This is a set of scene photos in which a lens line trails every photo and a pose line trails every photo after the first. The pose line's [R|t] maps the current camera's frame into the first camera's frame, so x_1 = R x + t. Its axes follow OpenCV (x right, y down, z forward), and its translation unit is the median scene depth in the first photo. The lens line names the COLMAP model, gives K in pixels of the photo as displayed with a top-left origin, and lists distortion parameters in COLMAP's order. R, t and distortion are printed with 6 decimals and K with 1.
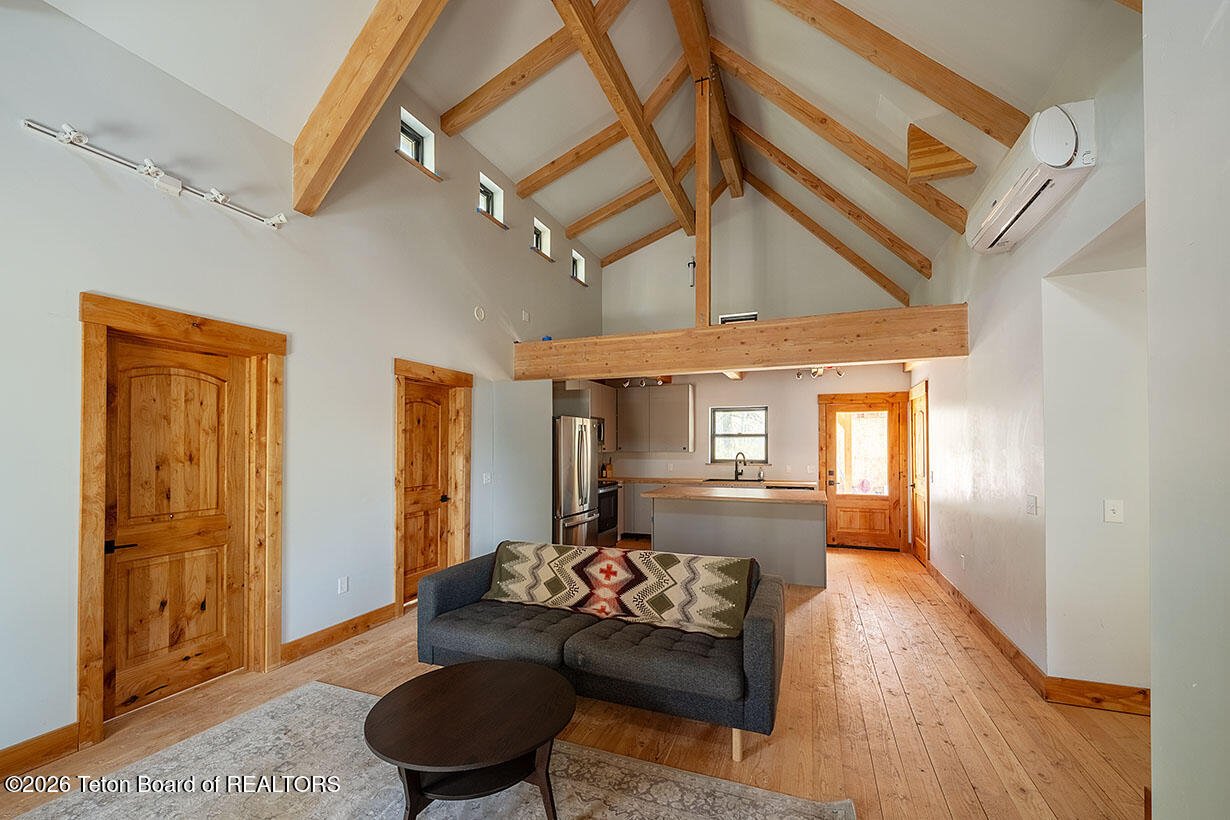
lens RADIAL K [[490.2, 0, 613.6], [0, 490.2, 439.3], [0, 0, 1]] dist [-0.001761, -0.000009]
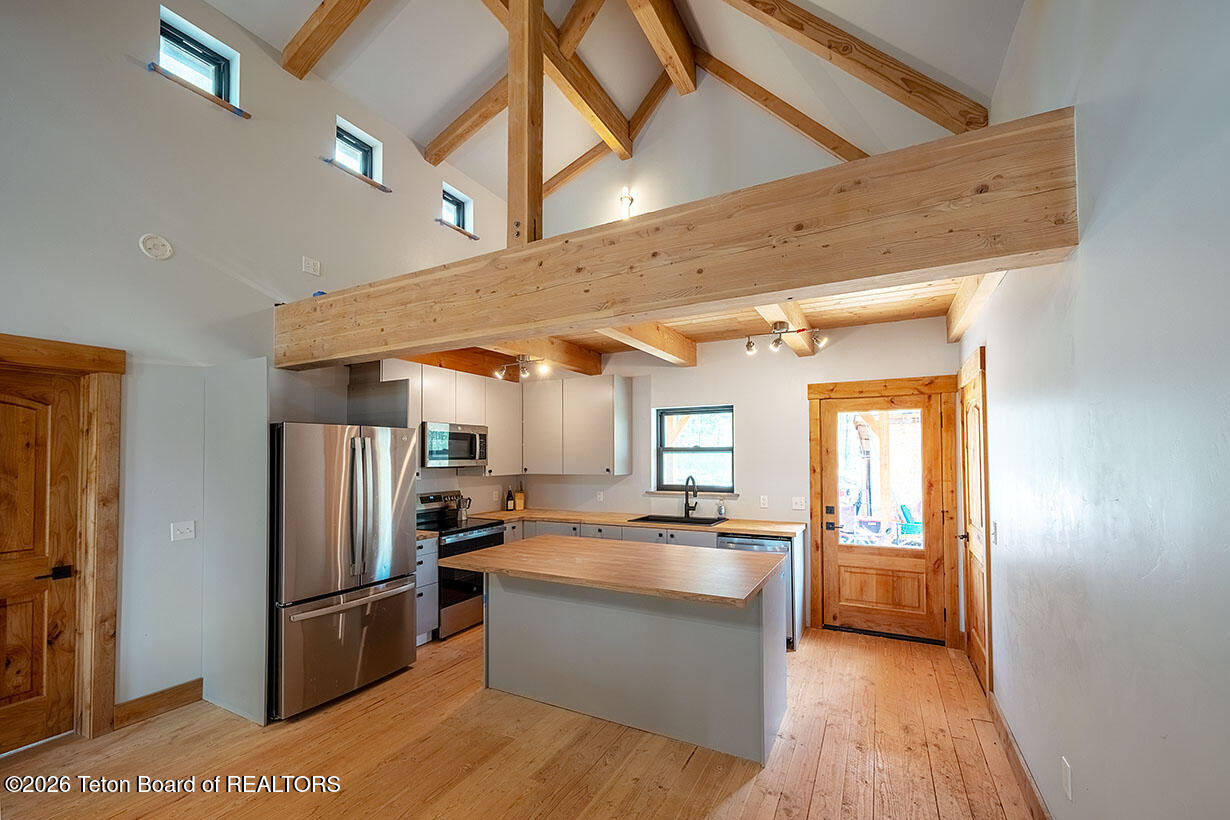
lens RADIAL K [[490.2, 0, 631.3], [0, 490.2, 445.1], [0, 0, 1]] dist [-0.001761, -0.000009]
pose [[0.995888, -0.007850, -0.090254, 0.260621], [0.007293, 0.999952, -0.006494, -0.011581], [0.090301, 0.005809, 0.995898, 0.372966]]
